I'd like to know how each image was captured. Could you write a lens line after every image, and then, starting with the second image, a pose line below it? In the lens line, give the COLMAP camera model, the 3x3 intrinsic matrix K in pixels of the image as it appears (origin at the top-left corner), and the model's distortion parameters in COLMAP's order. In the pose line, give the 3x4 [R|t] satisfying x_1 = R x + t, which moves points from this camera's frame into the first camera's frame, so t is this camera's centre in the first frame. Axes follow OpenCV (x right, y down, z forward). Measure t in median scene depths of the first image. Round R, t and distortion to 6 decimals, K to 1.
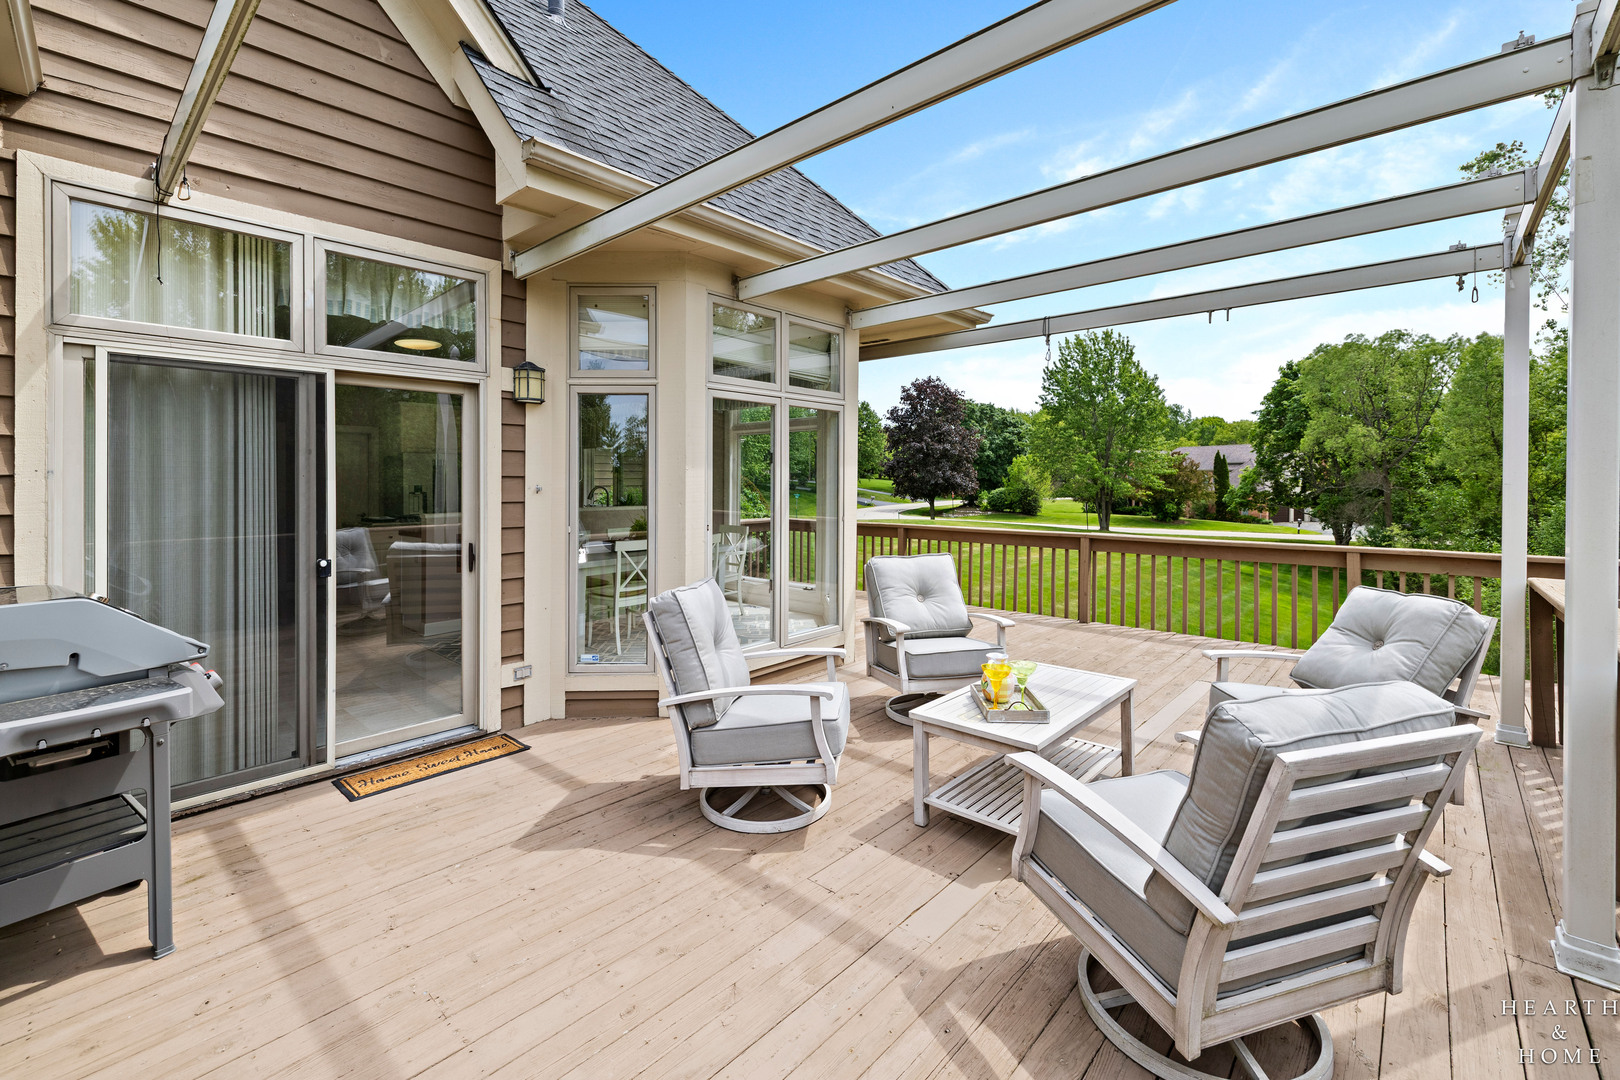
lens RADIAL K [[692.5, 0, 812.7], [0, 692.5, 484.2], [0, 0, 1]] dist [-0.000944, -0.000166]
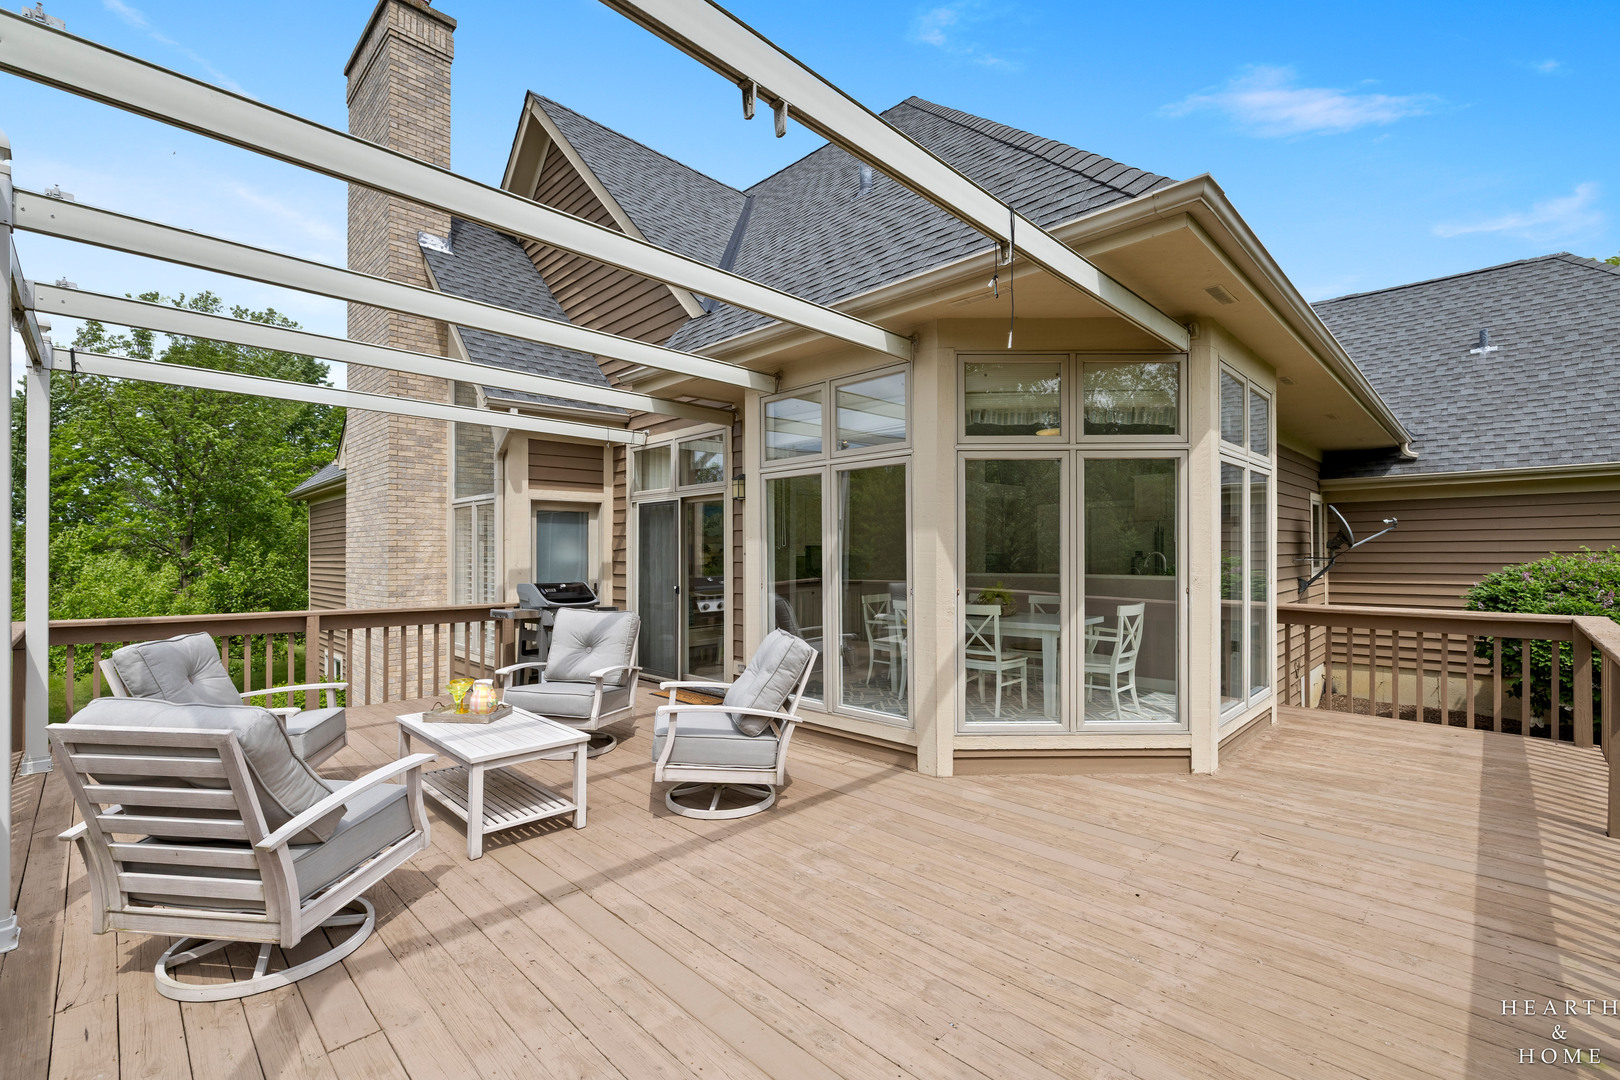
lens RADIAL K [[698.7, 0, 810.5], [0, 698.7, 550.1], [0, 0, 1]] dist [-0.000278, -0.000038]
pose [[-0.050886, -0.006343, -0.998684, 1.236994], [-0.005216, 0.999968, -0.006086, 0.006305], [0.998691, 0.004899, -0.050917, 1.292873]]
